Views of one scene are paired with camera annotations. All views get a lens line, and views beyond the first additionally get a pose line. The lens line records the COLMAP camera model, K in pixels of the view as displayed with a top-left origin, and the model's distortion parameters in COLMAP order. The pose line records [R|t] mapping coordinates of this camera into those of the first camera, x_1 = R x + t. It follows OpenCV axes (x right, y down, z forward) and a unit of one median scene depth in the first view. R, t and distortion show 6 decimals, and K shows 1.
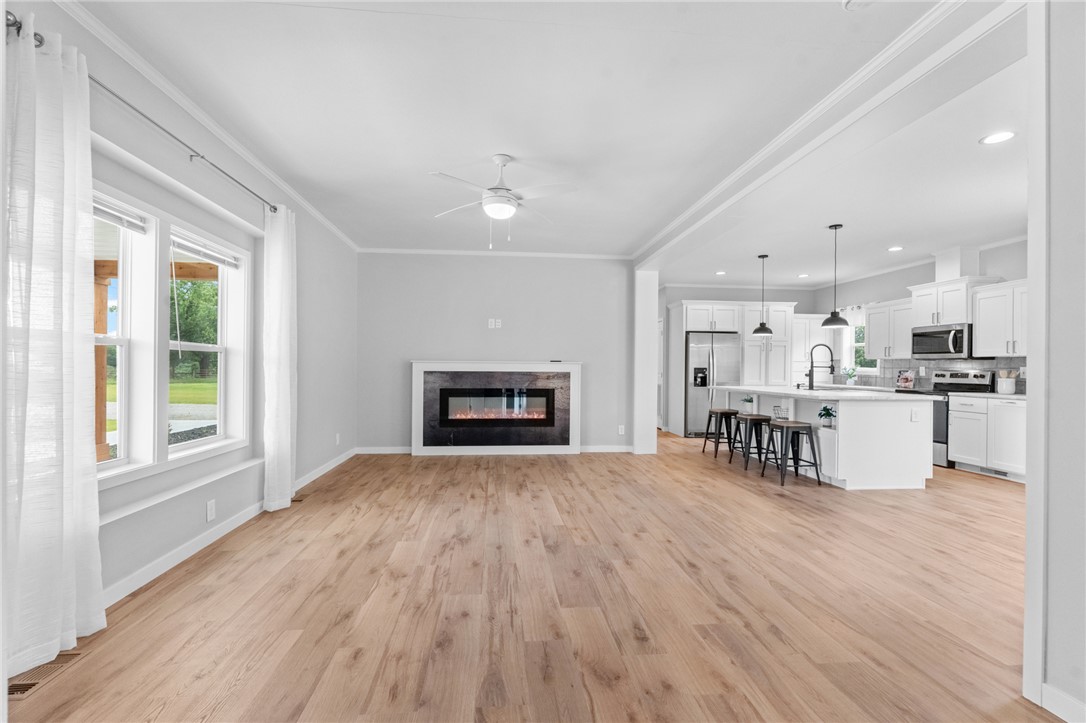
lens RADIAL K [[482.2, 0, 540.2], [0, 482.2, 364.9], [0, 0, 1]] dist [-0.004950, 0.001226]
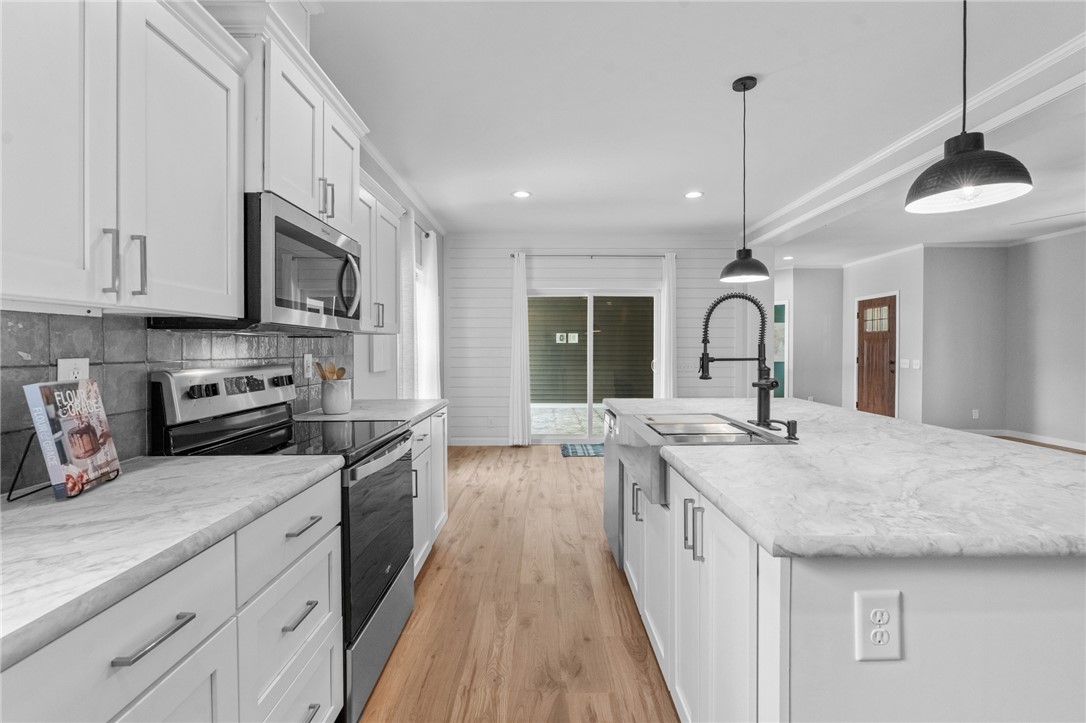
lens RADIAL K [[482.2, 0, 536.7], [0, 482.2, 349.8], [0, 0, 1]] dist [-0.004950, 0.001226]
pose [[-0.994903, -0.009106, 0.100423, 0.824733], [-0.009247, 0.999957, -0.000934, -0.001455], [-0.100410, -0.001857, -0.994944, 1.619651]]
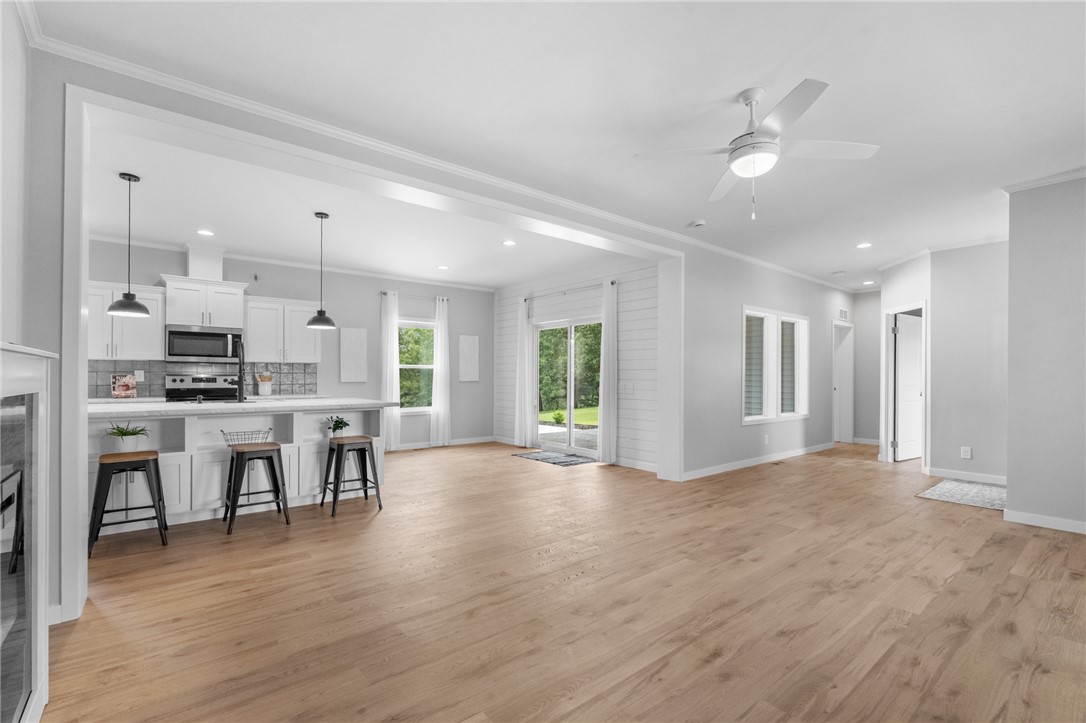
lens RADIAL K [[482.2, 0, 541.3], [0, 482.2, 375.6], [0, 0, 1]] dist [-0.004950, 0.001226]
pose [[-0.553027, -0.009281, 0.833111, -0.378303], [-0.012316, 0.999920, 0.002964, 0.002311], [-0.833072, -0.008621, -0.553097, 1.221515]]
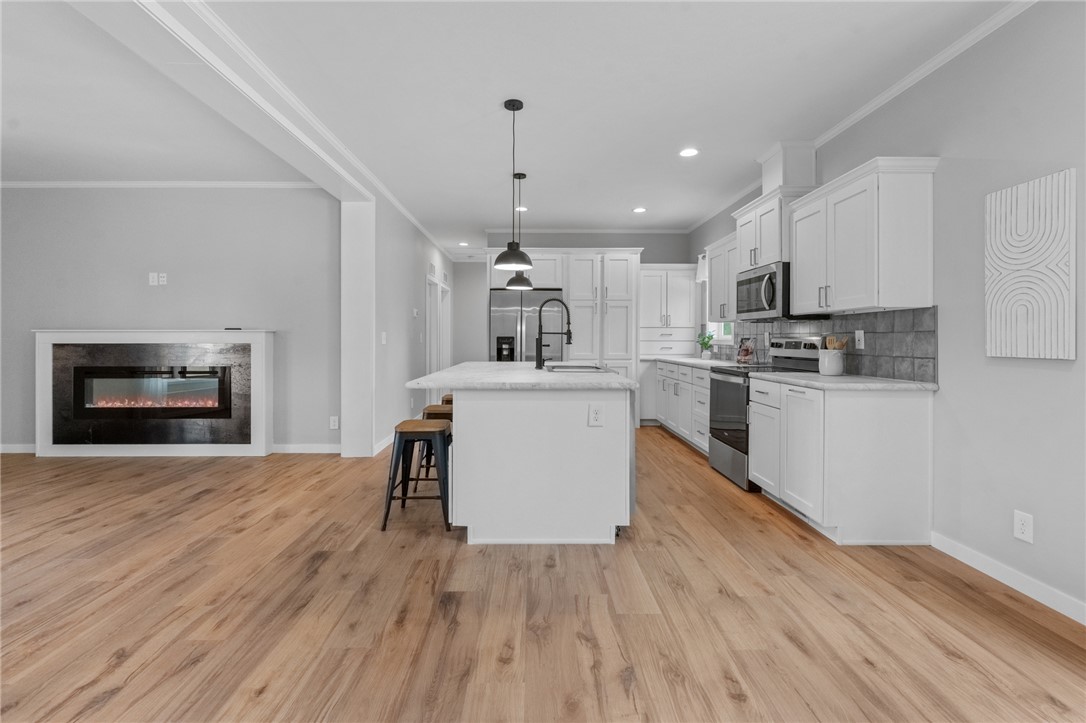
lens RADIAL K [[482.2, 0, 537.0], [0, 482.2, 344.9], [0, 0, 1]] dist [-0.004950, 0.001226]
pose [[0.996943, -0.006722, -0.077848, 0.728322], [0.008157, 0.999802, 0.018126, 0.009416], [0.077711, -0.018706, 0.996800, 0.408787]]
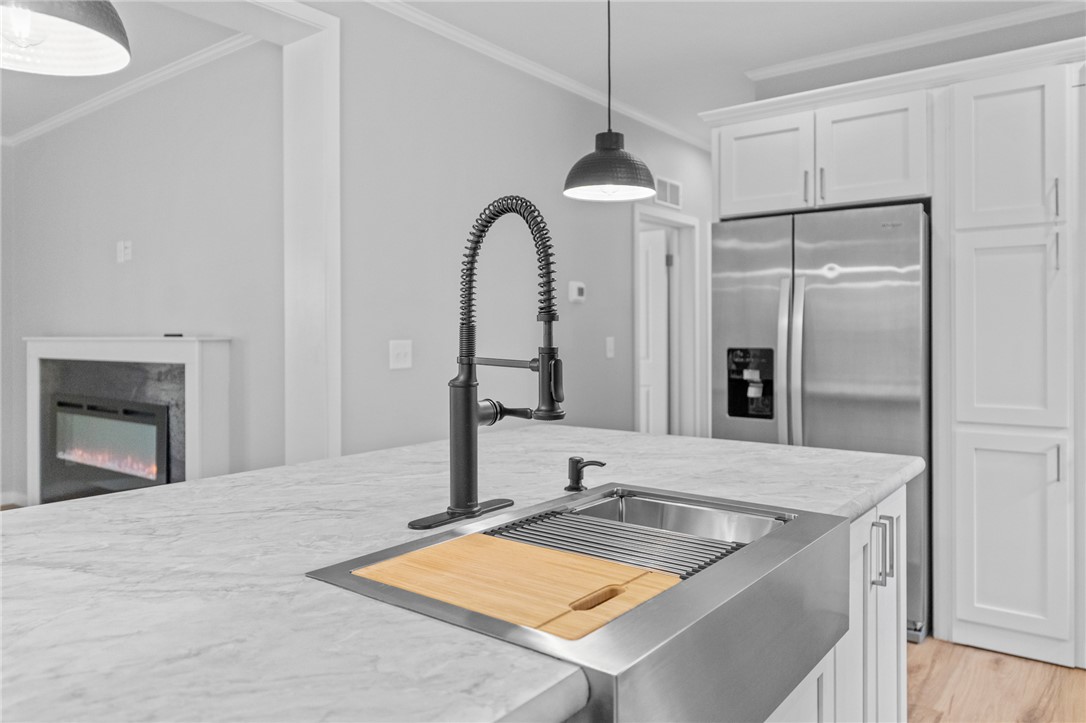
lens RADIAL K [[754.0, 0, 537.2], [0, 754.0, 337.8], [0, 0, 1]] dist [-0.024571, 0.004513]
pose [[0.731197, -0.009524, -0.682099, 0.881552], [0.014725, 0.999890, 0.001823, -0.003634], [0.682007, -0.011377, 0.731257, 1.005412]]
